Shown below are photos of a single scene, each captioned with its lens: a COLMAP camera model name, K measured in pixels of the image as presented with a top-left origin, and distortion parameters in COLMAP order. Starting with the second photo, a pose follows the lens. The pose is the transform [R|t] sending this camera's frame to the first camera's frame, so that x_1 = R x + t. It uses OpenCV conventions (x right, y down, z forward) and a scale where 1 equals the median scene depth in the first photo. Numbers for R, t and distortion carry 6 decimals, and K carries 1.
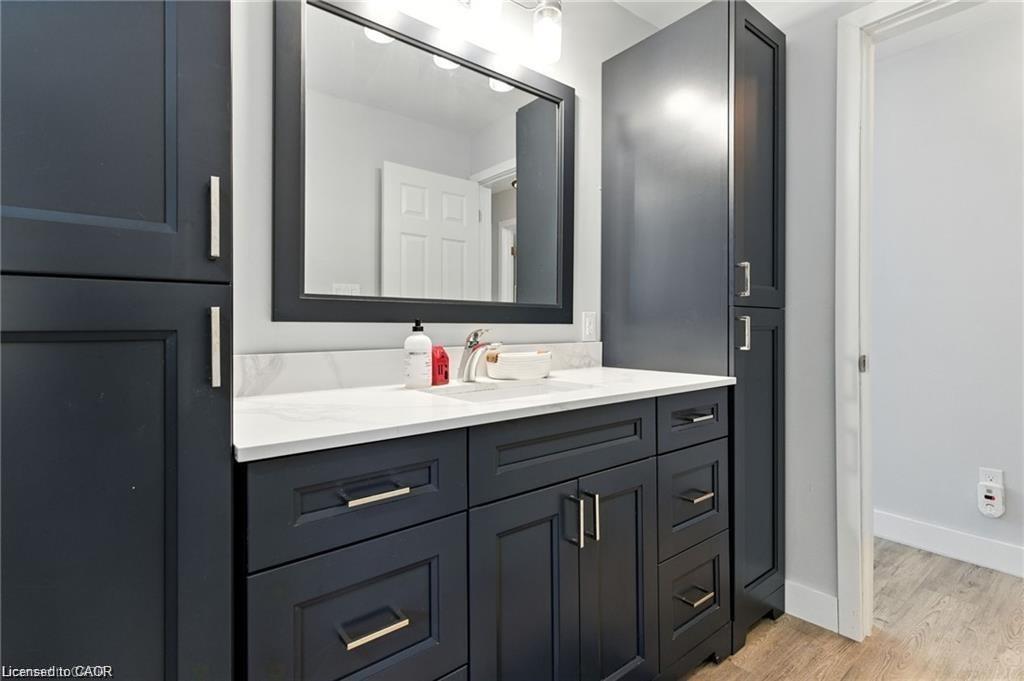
lens RADIAL K [[483.3, 0, 512.8], [0, 483.3, 323.3], [0, 0, 1]] dist [0.009151, -0.000009]
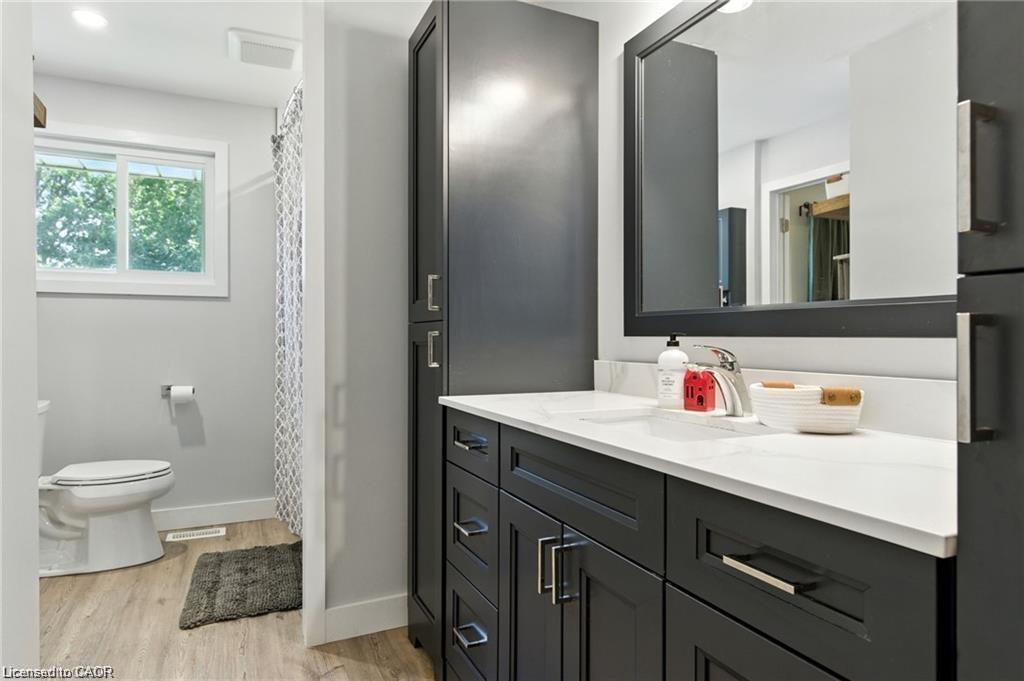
lens RADIAL K [[596.2, 0, 512.0], [0, 596.2, 340.5], [0, 0, 1]] dist [-0.000469, -0.000172]
pose [[-0.233894, 0.004014, -0.972254, 0.965064], [0.004568, 0.999985, 0.003030, 0.000915], [0.972251, -0.003733, -0.233909, 0.967693]]
